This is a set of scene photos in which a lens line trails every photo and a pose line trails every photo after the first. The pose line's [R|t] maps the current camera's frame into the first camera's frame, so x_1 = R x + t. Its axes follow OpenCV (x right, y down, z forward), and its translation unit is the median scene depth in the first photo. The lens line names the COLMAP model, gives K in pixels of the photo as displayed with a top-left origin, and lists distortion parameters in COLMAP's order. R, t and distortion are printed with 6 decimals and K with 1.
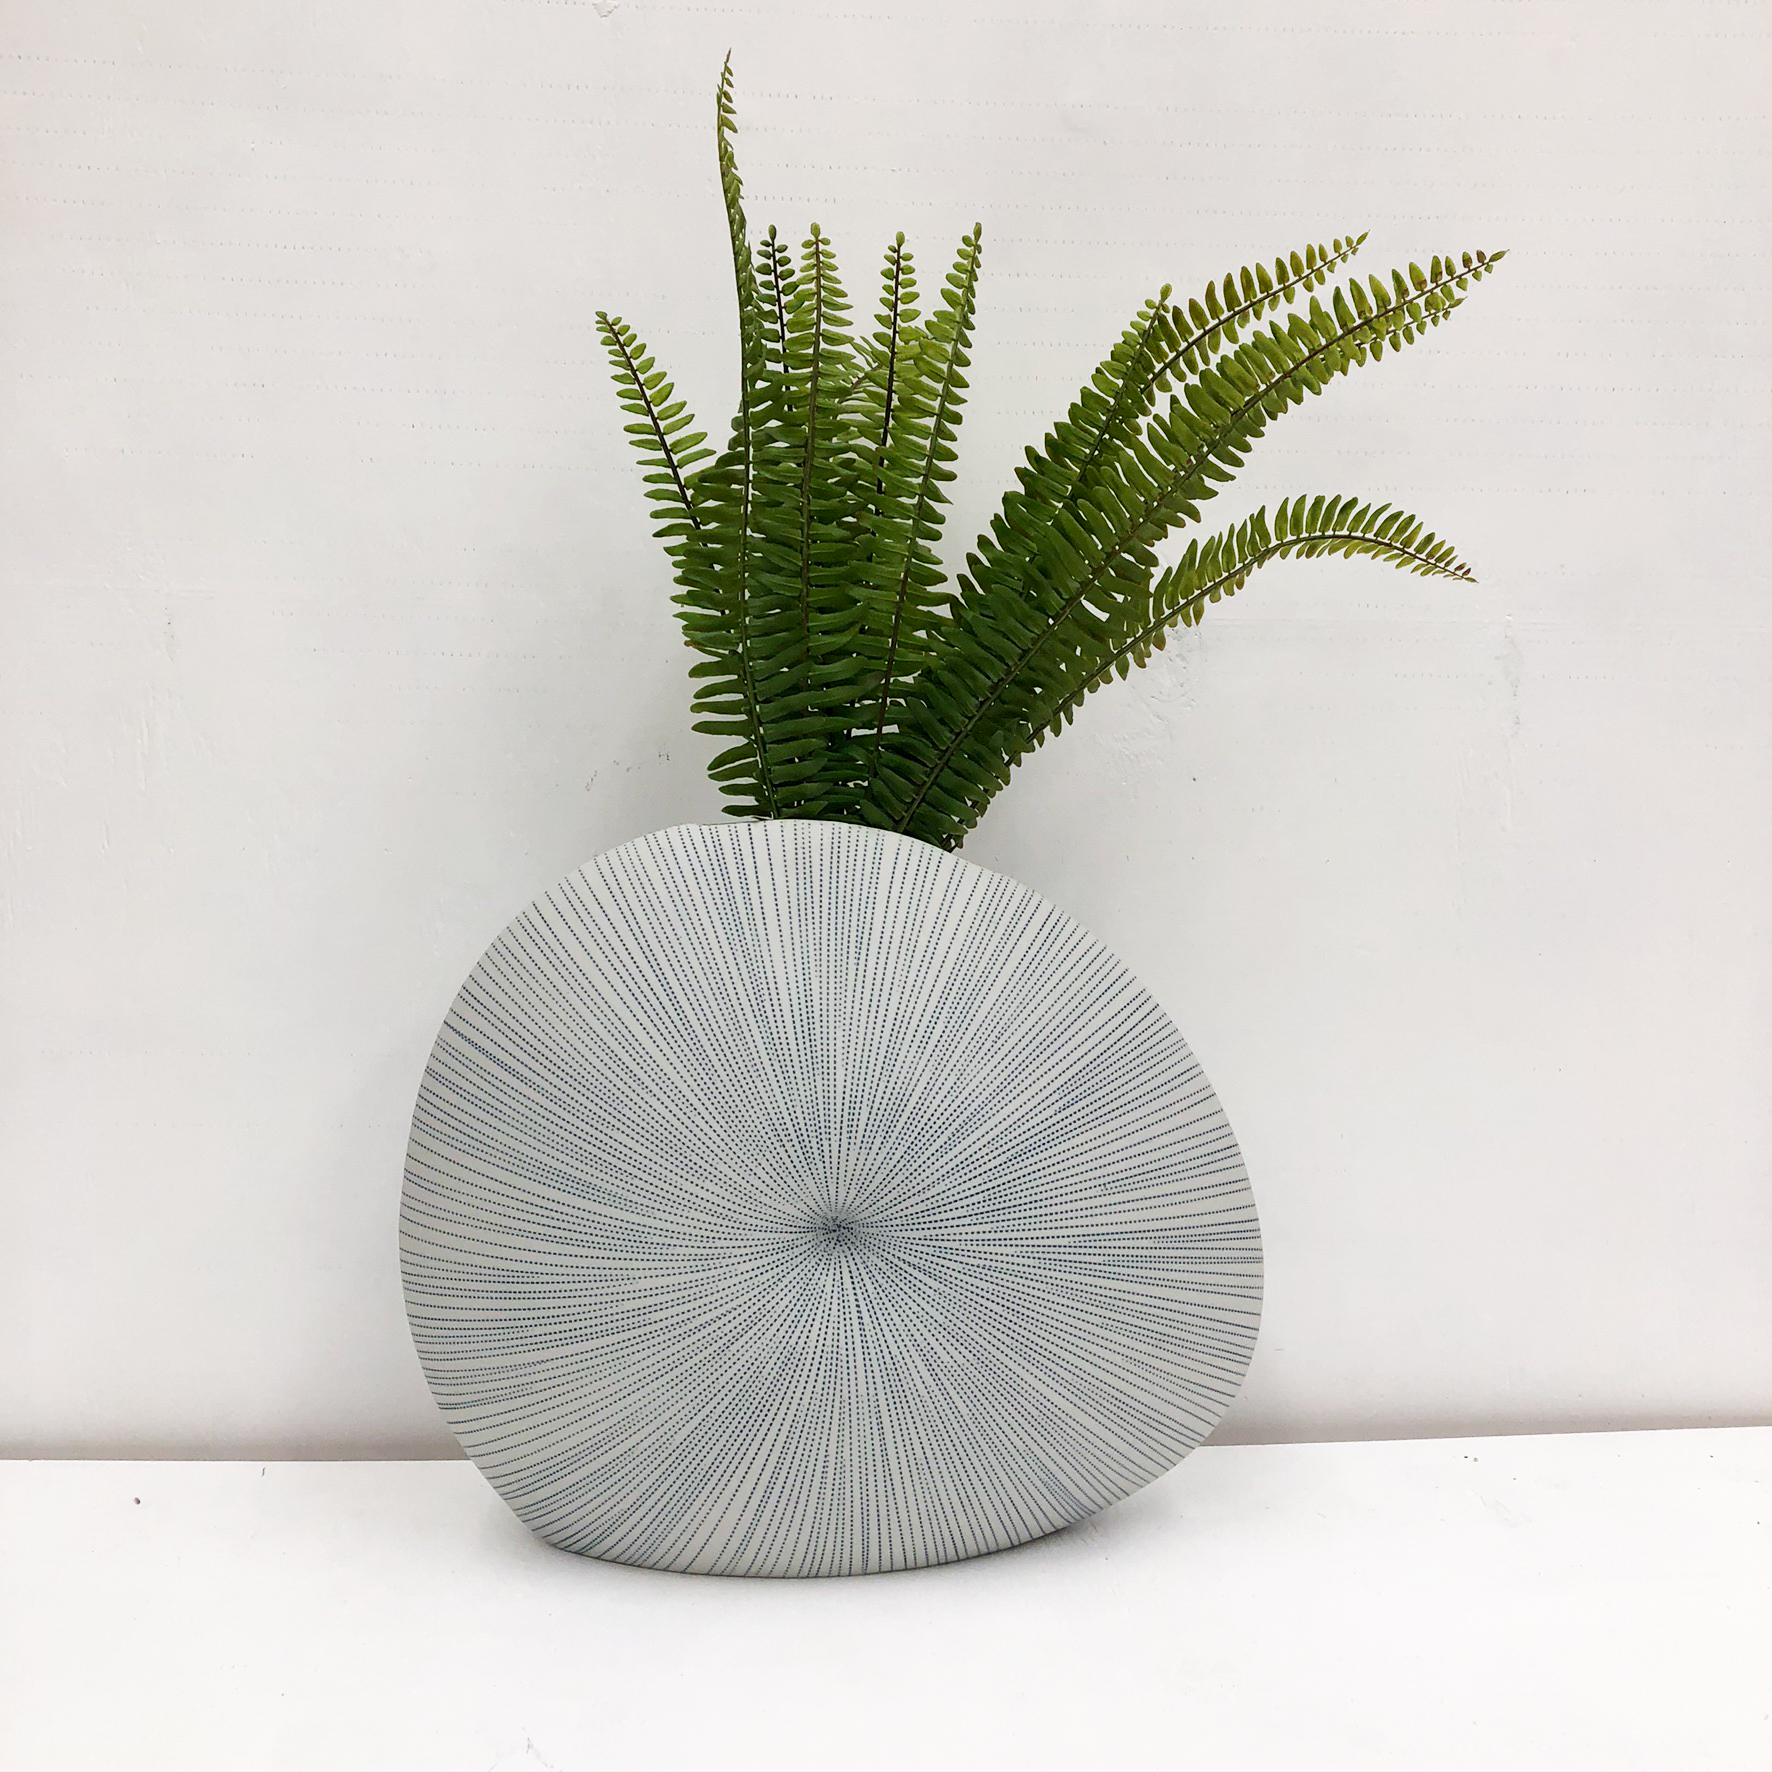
lens RADIAL K [[2037.0, 0, 880.3], [0, 2037.0, 947.5], [0, 0, 1]] dist [0.266224, 0.000000]
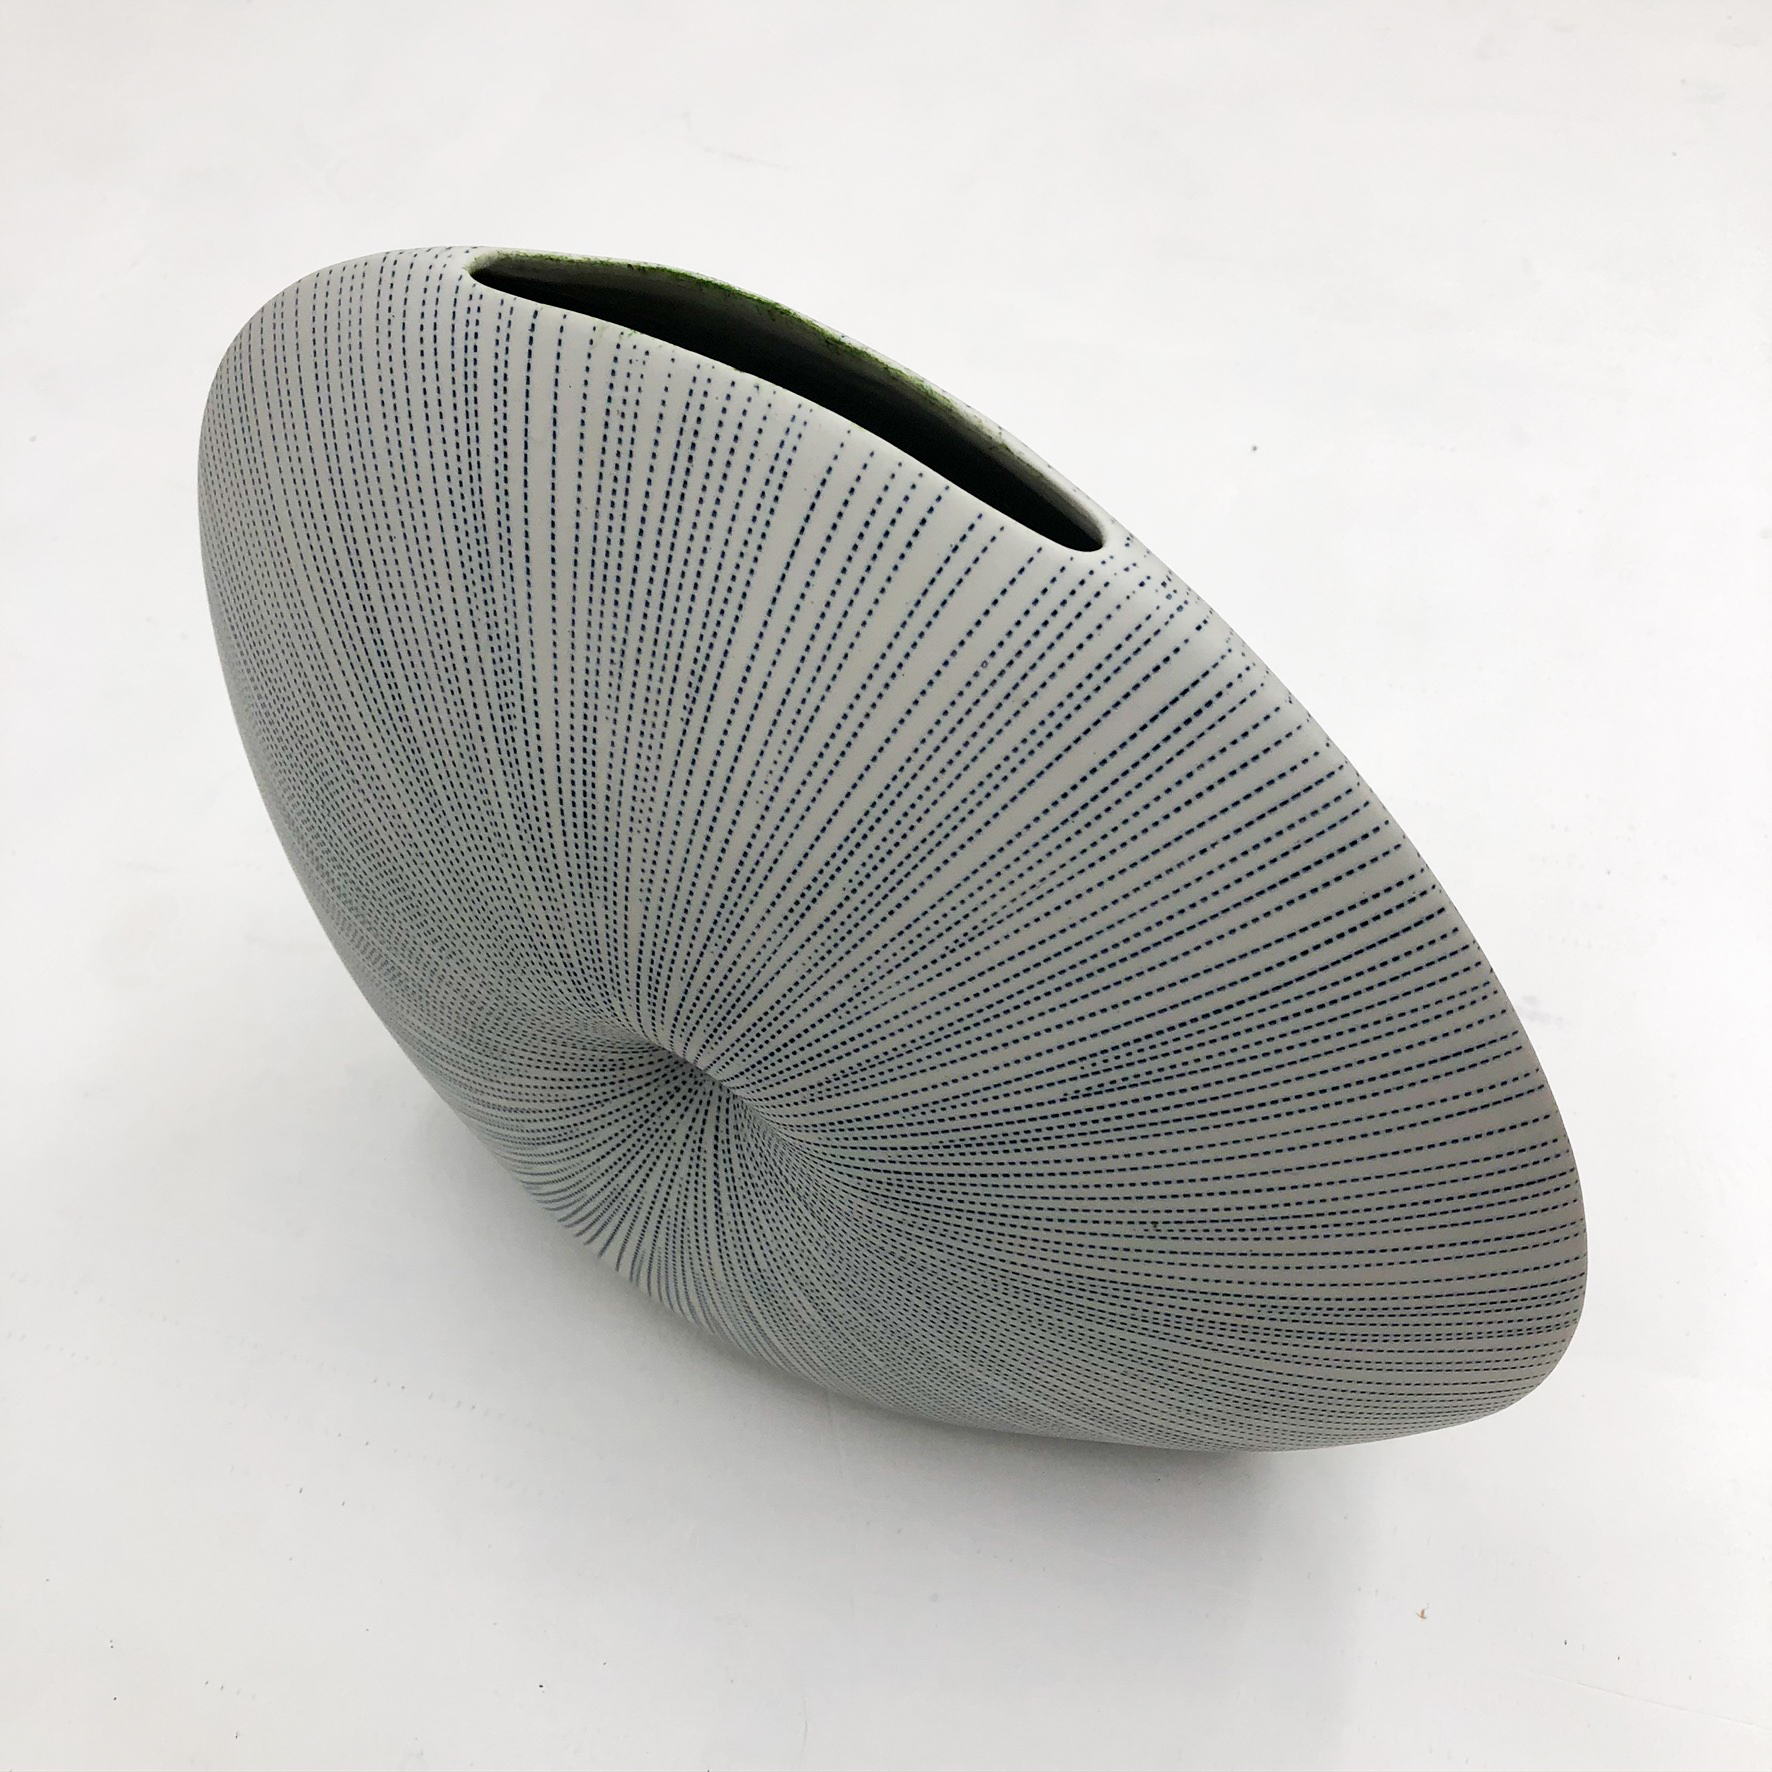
lens RADIAL K [[2037.0, 0, 886.1], [0, 2037.0, 881.0], [0, 0, 1]] dist [0.266224, 0.000000]
pose [[0.805649, 0.417549, -0.420217, 0.232351], [0.023168, 0.686603, 0.726663, -0.299355], [0.591940, -0.595171, 0.543487, 0.757592]]
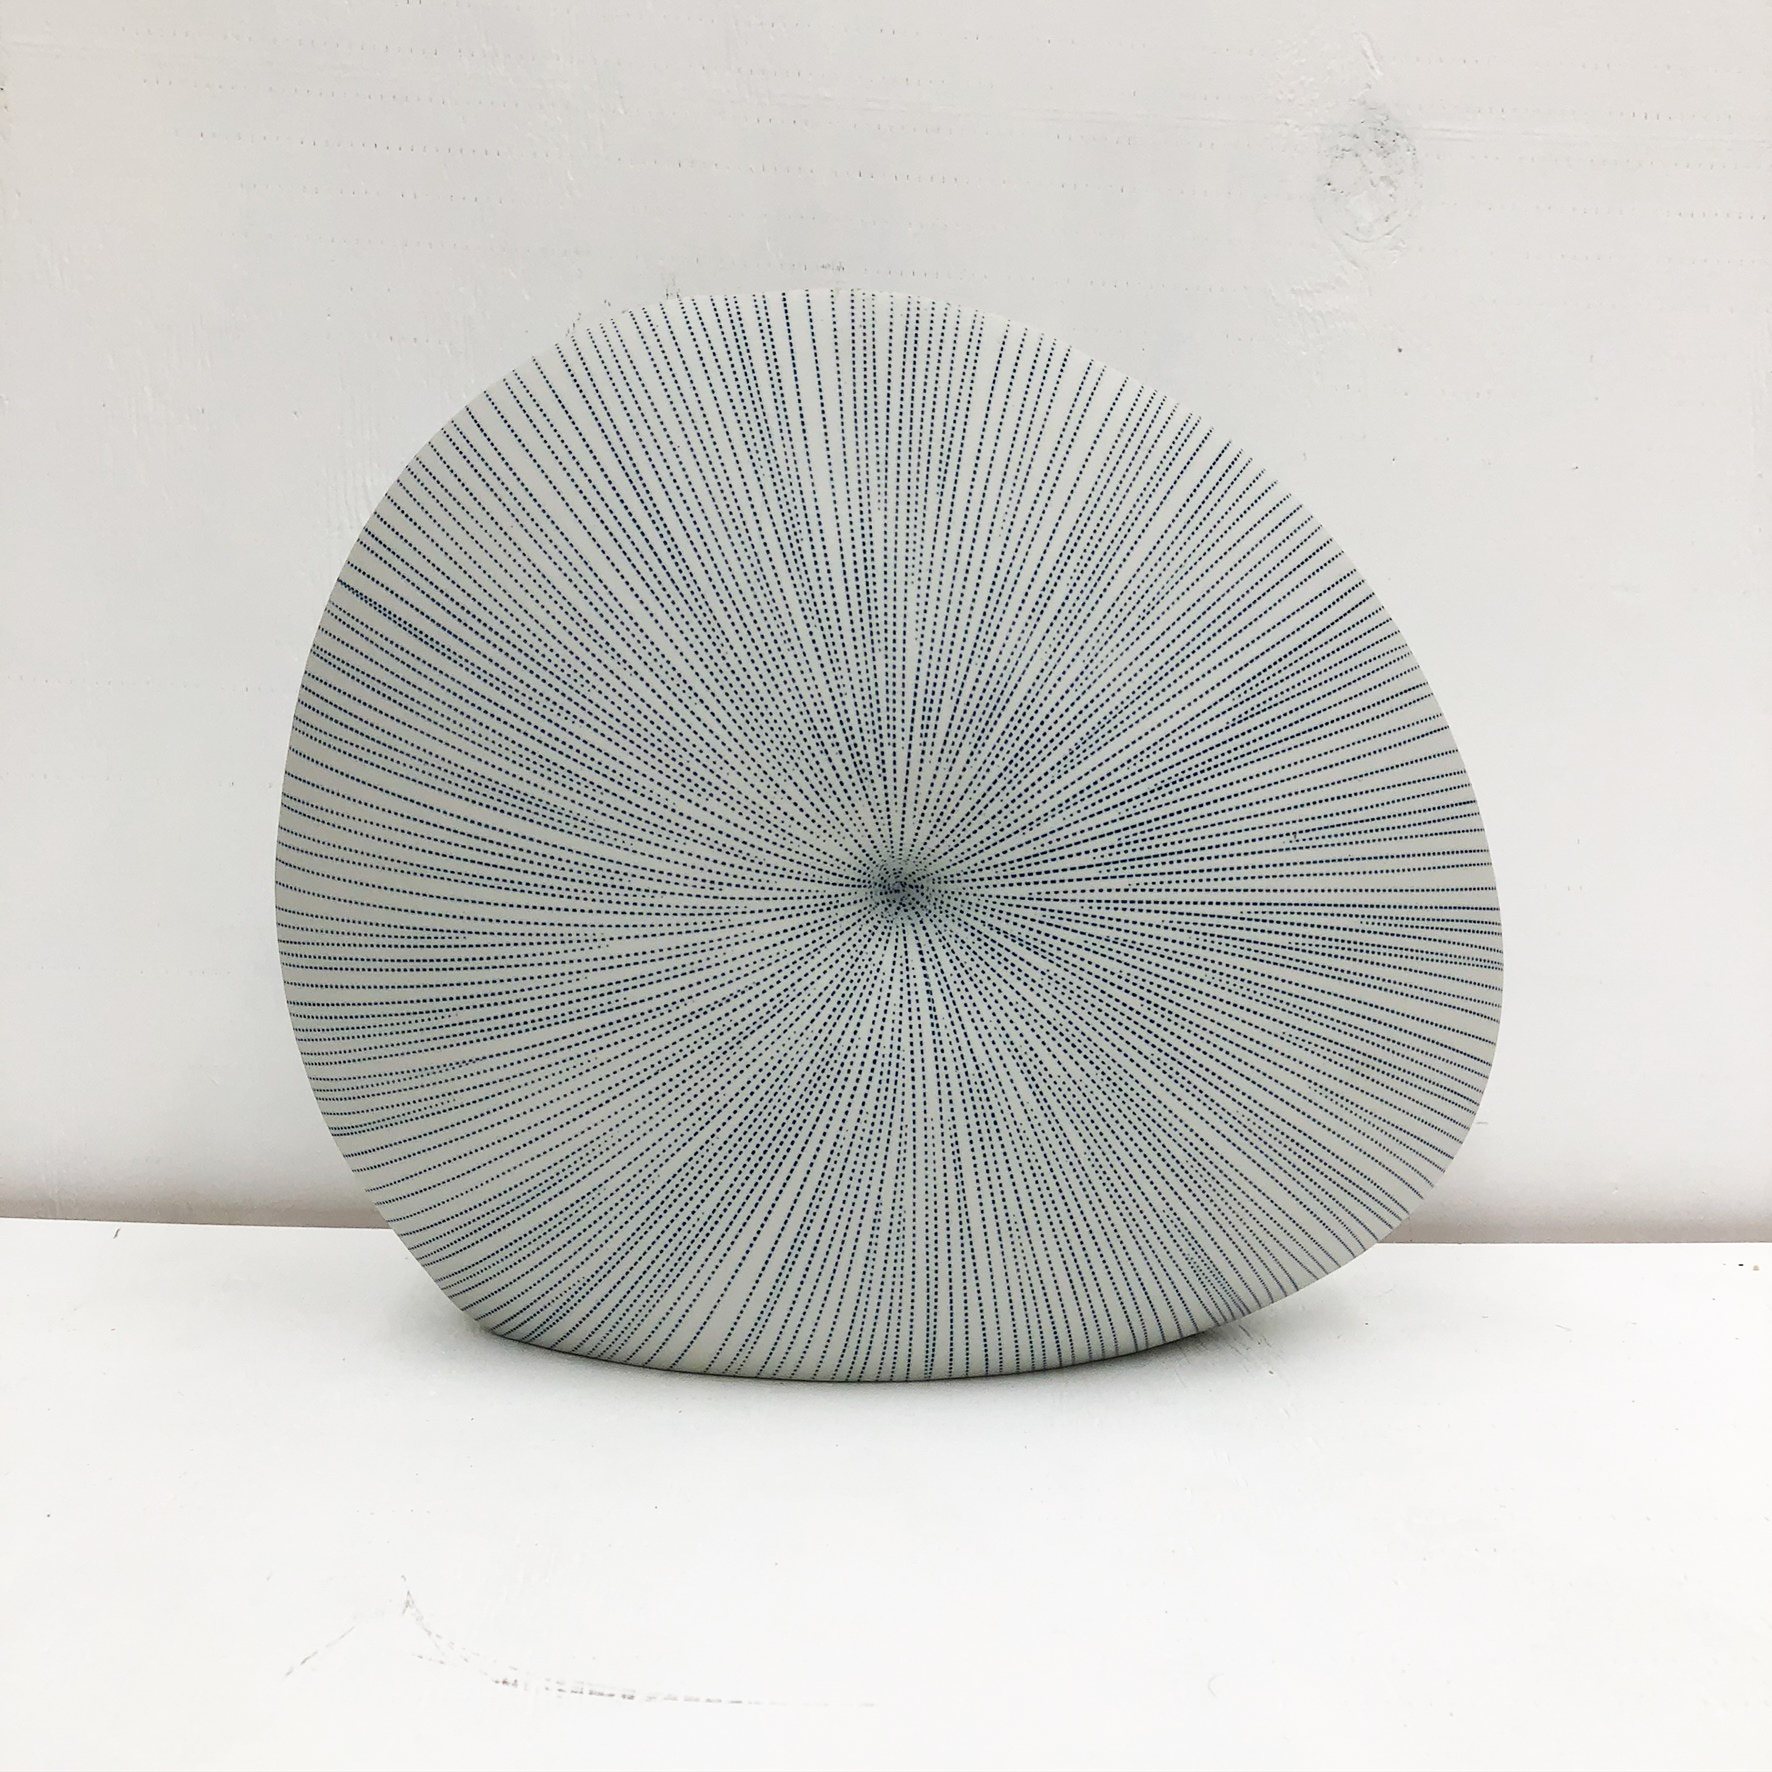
lens RADIAL K [[2037.0, 0, 892.6], [0, 2037.0, 880.2], [0, 0, 1]] dist [0.266224, 0.000000]
pose [[0.999544, 0.025892, -0.015537, -0.013369], [-0.025481, 0.999335, 0.026079, 0.118549], [0.016202, -0.025672, 0.999539, 0.317987]]
